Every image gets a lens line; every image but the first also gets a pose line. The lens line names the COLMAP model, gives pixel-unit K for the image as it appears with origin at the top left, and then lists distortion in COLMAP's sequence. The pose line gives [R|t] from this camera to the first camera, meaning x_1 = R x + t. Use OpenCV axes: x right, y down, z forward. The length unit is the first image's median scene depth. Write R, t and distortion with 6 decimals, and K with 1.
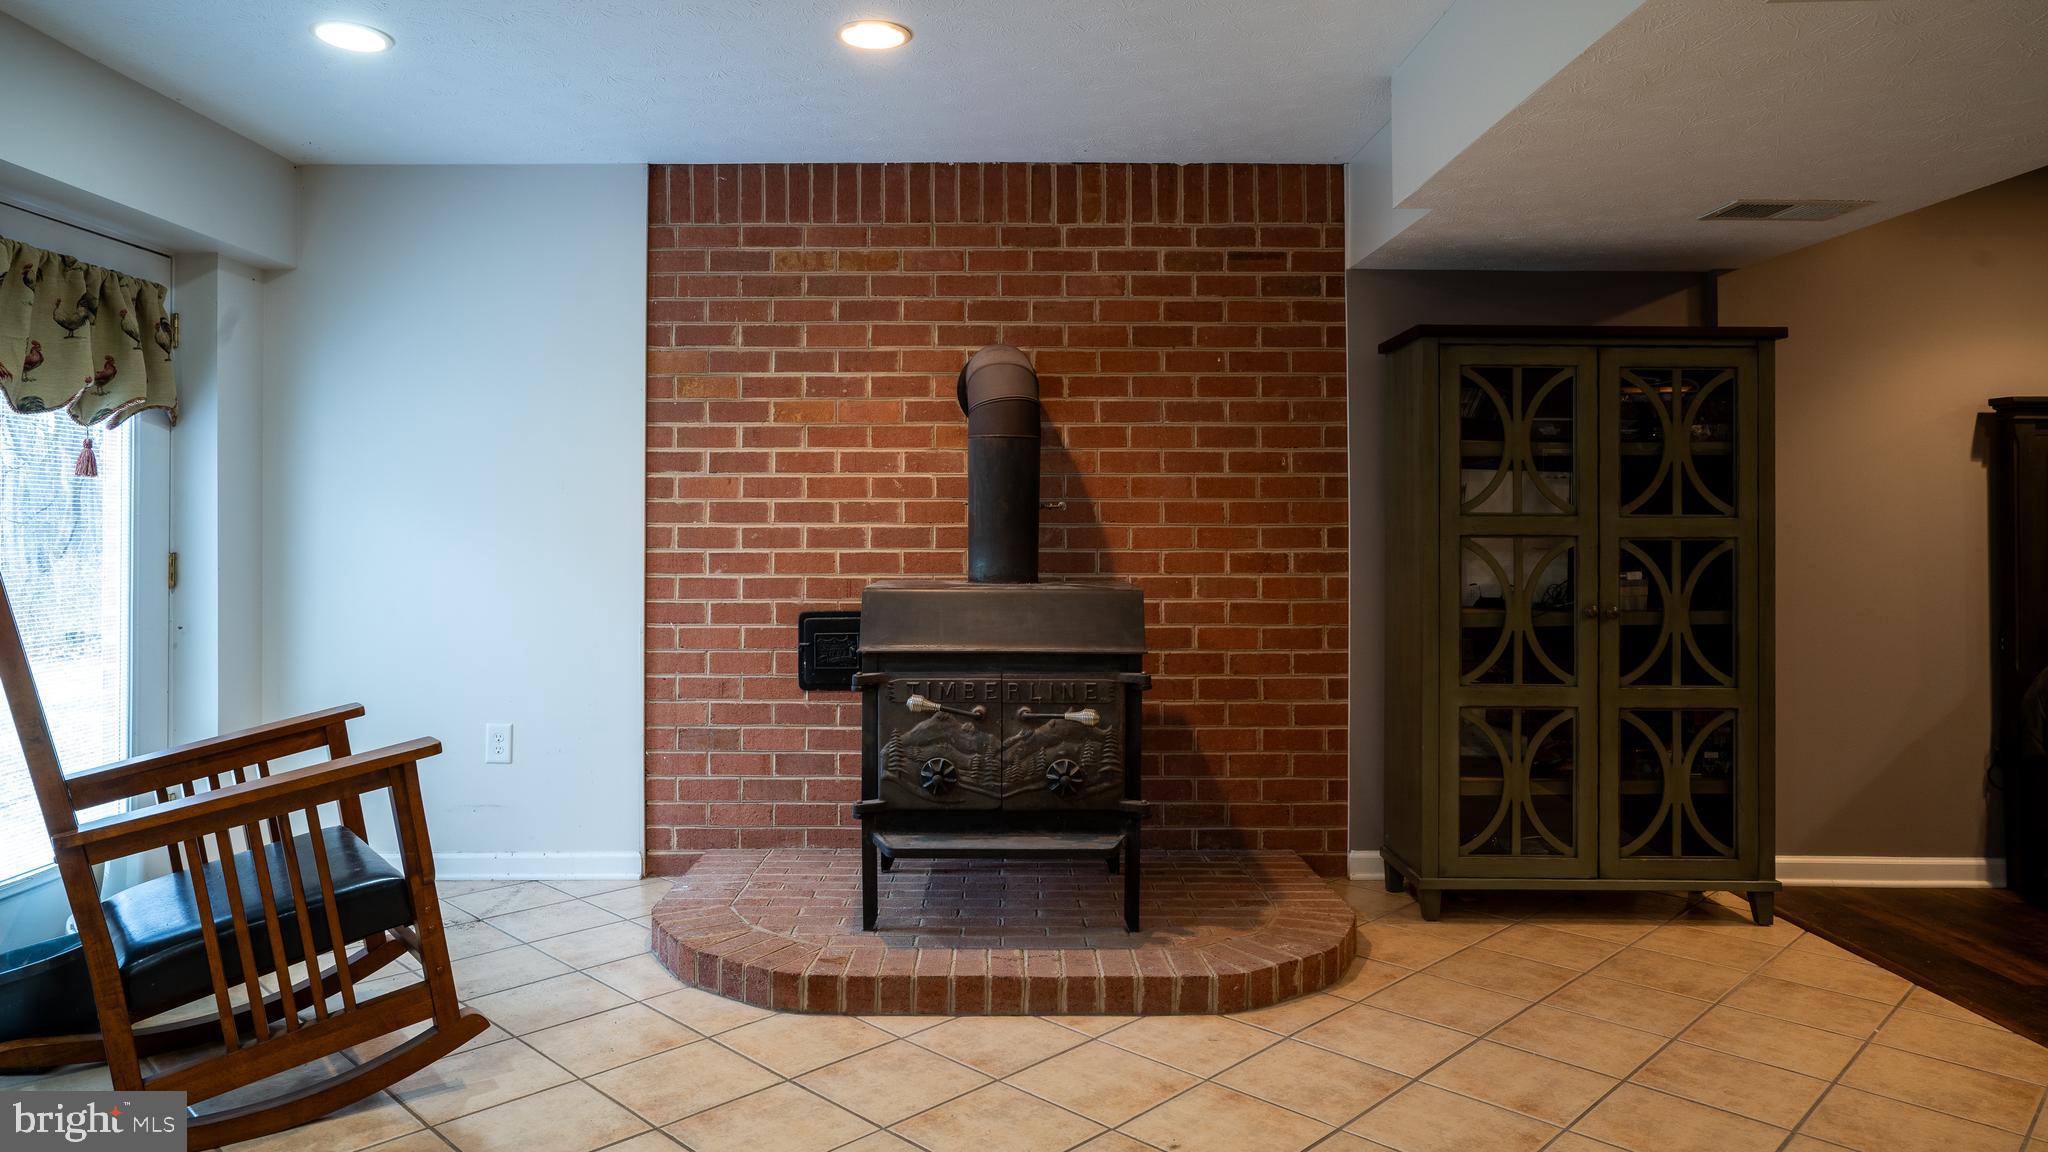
lens RADIAL K [[1276.3, 0, 1031.2], [0, 1276.3, 523.6], [0, 0, 1]] dist [-0.009691, 0.009351]
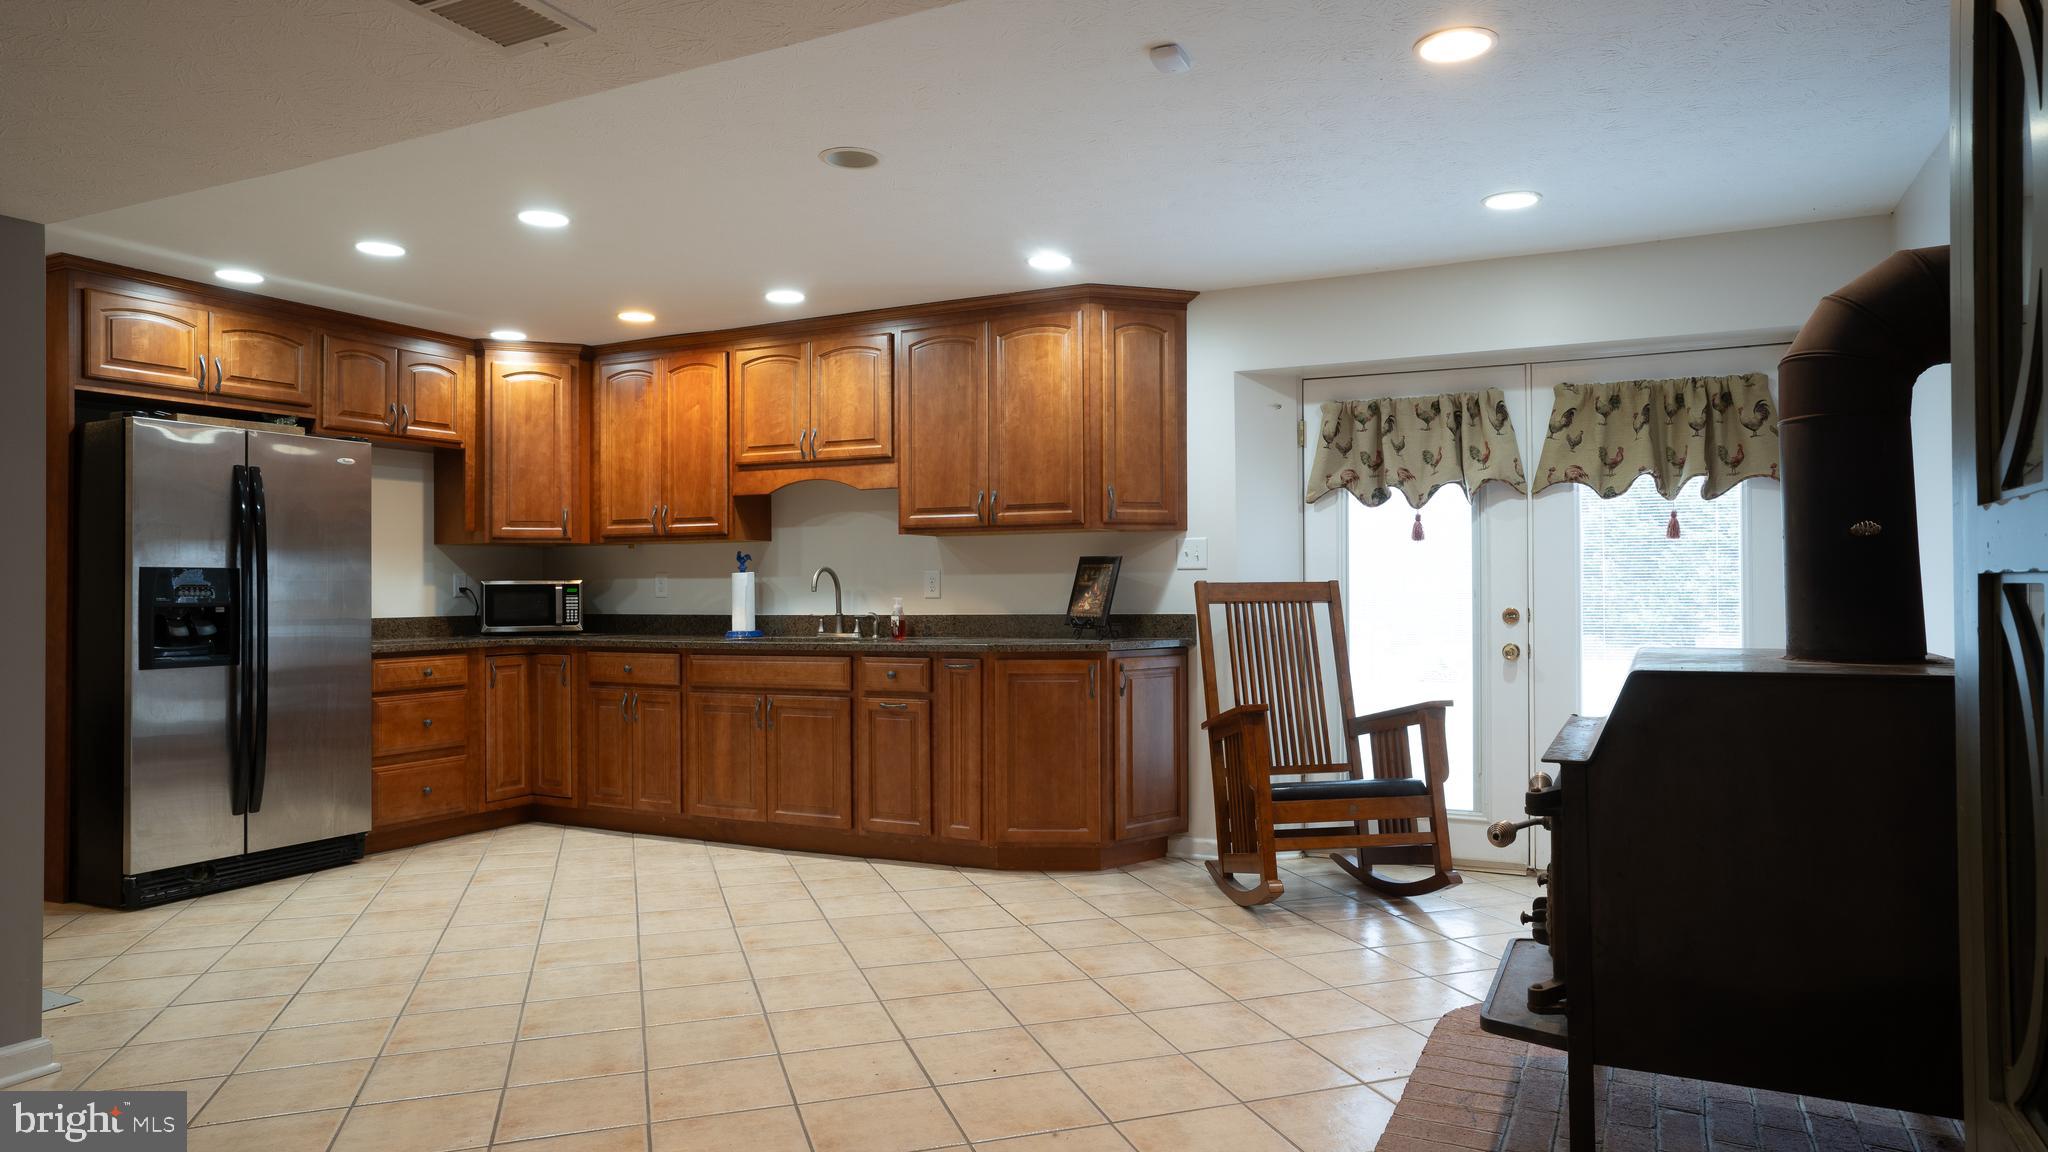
lens RADIAL K [[1276.3, 0, 1025.2], [0, 1276.3, 563.3], [0, 0, 1]] dist [-0.009691, 0.009351]
pose [[-0.473306, -0.013887, -0.880788, 0.646635], [0.007962, 0.999767, -0.020041, 0.008650], [0.880862, -0.016499, -0.473086, 0.883886]]
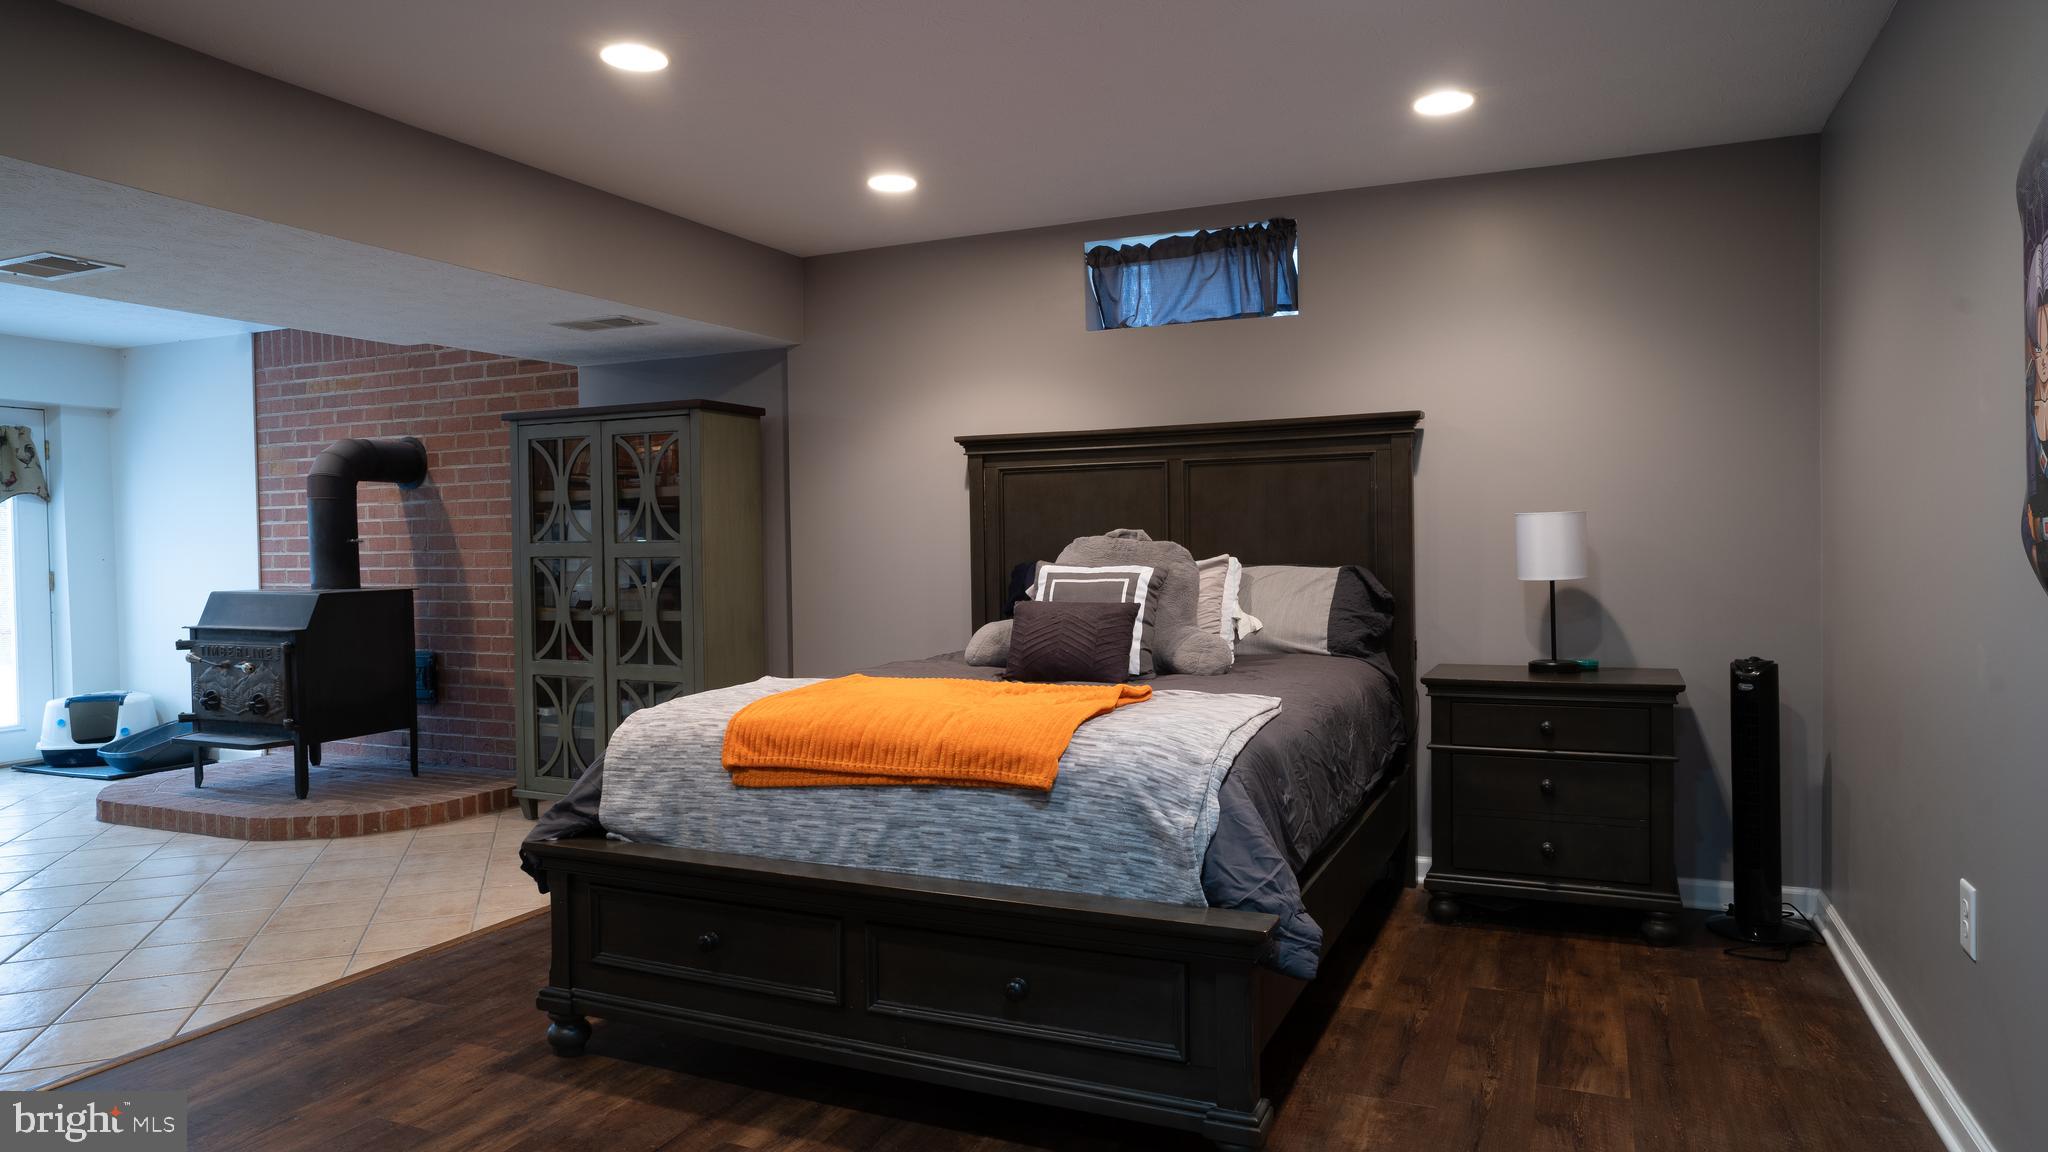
lens RADIAL K [[1276.3, 0, 1044.9], [0, 1276.3, 573.8], [0, 0, 1]] dist [-0.009691, 0.009351]
pose [[0.906958, -0.002681, -0.421212, 1.341087], [0.010404, 0.999817, 0.016039, 0.010819], [0.421092, -0.018930, 0.906820, -0.061070]]
